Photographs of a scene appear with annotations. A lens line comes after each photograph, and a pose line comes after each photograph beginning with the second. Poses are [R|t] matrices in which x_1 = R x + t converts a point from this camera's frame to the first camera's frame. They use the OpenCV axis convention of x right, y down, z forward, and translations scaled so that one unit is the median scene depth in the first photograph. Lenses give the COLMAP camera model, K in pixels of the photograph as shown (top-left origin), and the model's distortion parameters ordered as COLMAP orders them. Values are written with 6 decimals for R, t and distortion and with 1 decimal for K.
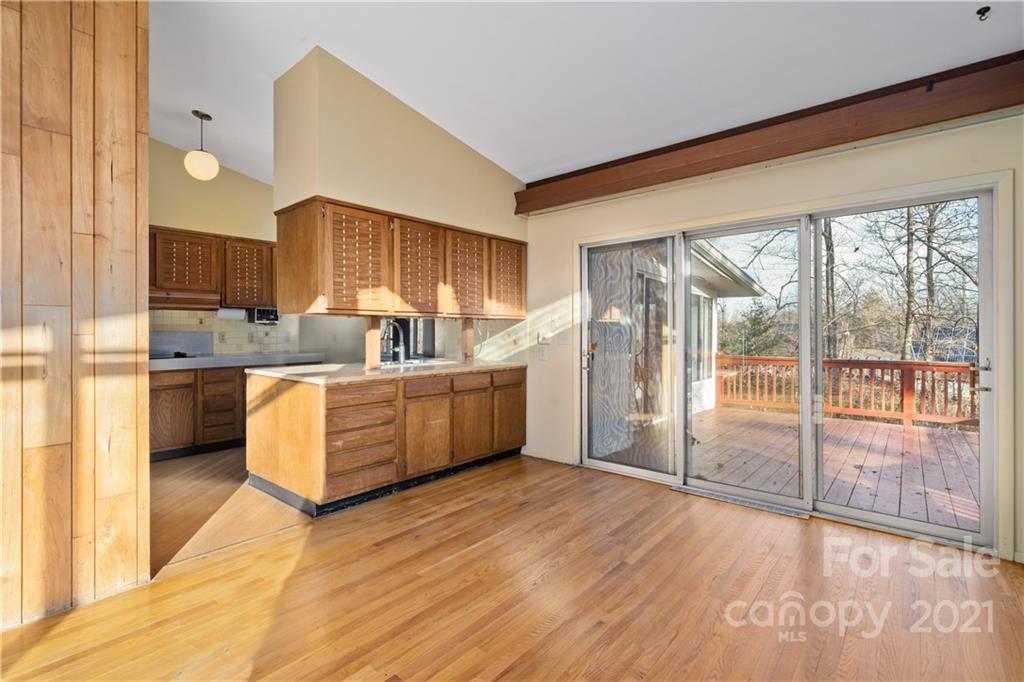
lens RADIAL K [[492.0, 0, 515.0], [0, 492.0, 330.8], [0, 0, 1]] dist [-0.001702, 0.000736]
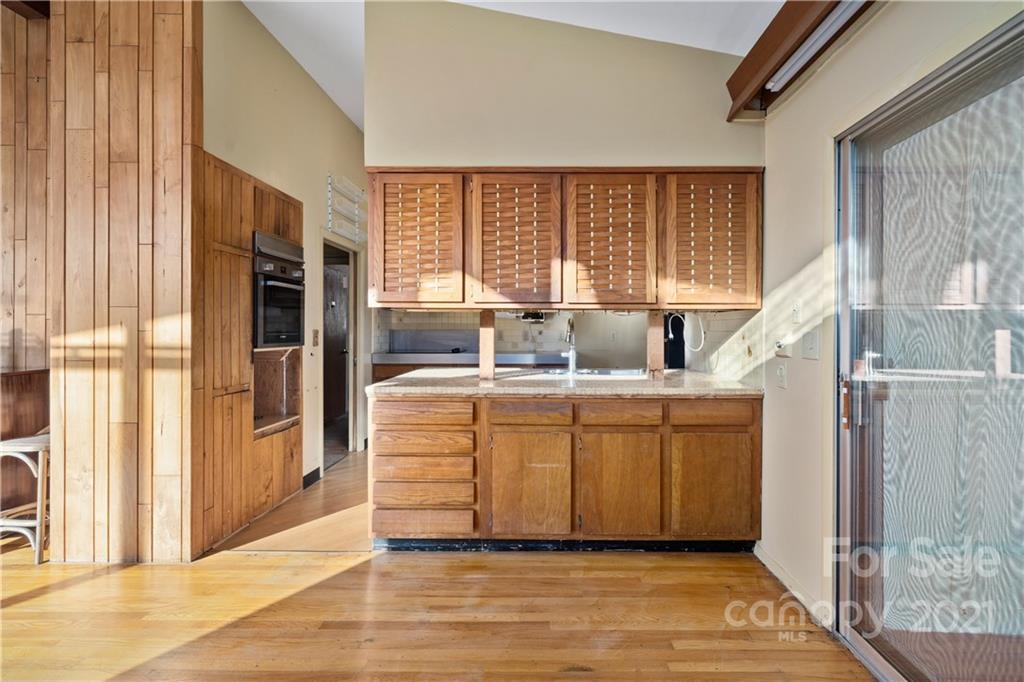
lens RADIAL K [[473.8, 0, 519.1], [0, 473.8, 331.3], [0, 0, 1]] dist [0.000861, -0.000021]
pose [[0.632601, 0.006513, -0.774450, 0.306863], [-0.003621, 0.999979, 0.005451, -0.001332], [0.774469, -0.000644, 0.632611, 0.549839]]
